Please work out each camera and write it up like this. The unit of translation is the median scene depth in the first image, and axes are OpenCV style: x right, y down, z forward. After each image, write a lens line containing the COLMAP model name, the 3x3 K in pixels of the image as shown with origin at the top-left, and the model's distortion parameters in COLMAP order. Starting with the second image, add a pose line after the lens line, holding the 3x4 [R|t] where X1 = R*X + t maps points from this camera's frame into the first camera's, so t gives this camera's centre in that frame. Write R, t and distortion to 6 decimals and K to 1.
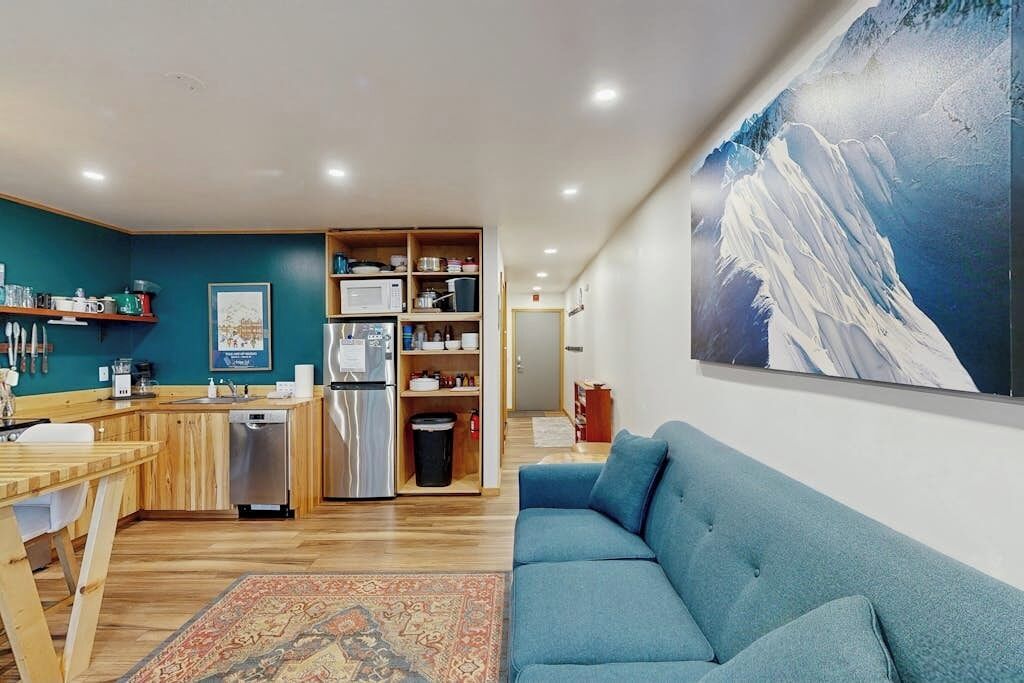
lens RADIAL K [[451.7, 0, 512.3], [0, 451.7, 343.9], [0, 0, 1]] dist [-0.000747, 0.000050]
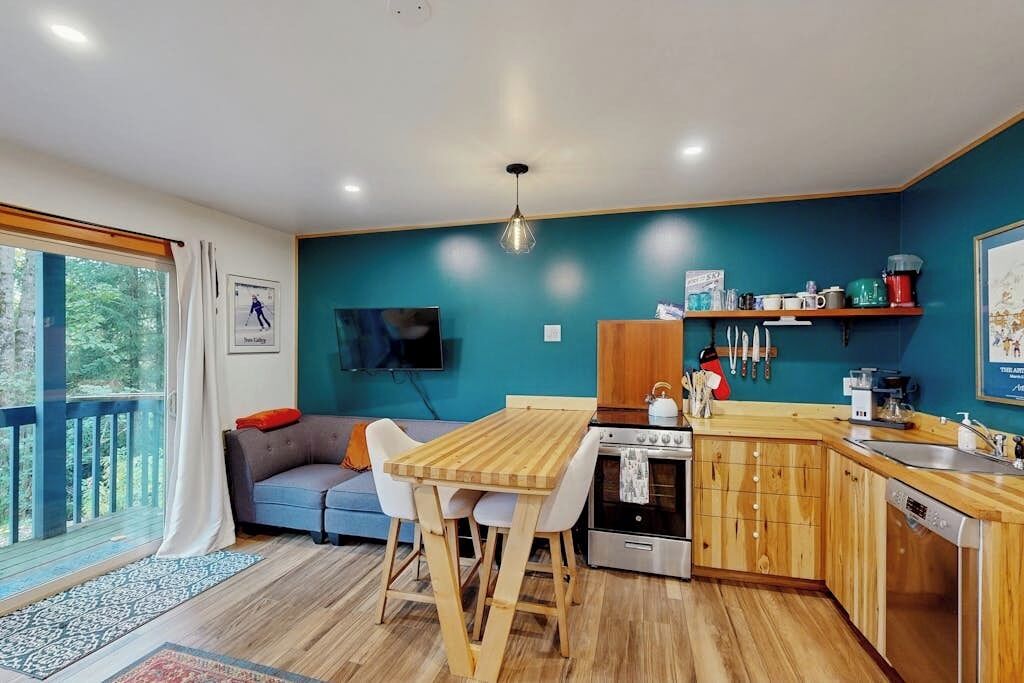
lens RADIAL K [[451.7, 0, 513.4], [0, 451.7, 344.0], [0, 0, 1]] dist [-0.000747, 0.000050]
pose [[-0.262692, -0.002572, -0.964876, -0.007756], [-0.001339, 0.999996, -0.002302, -0.004093], [0.964879, 0.000687, -0.262694, 0.656098]]
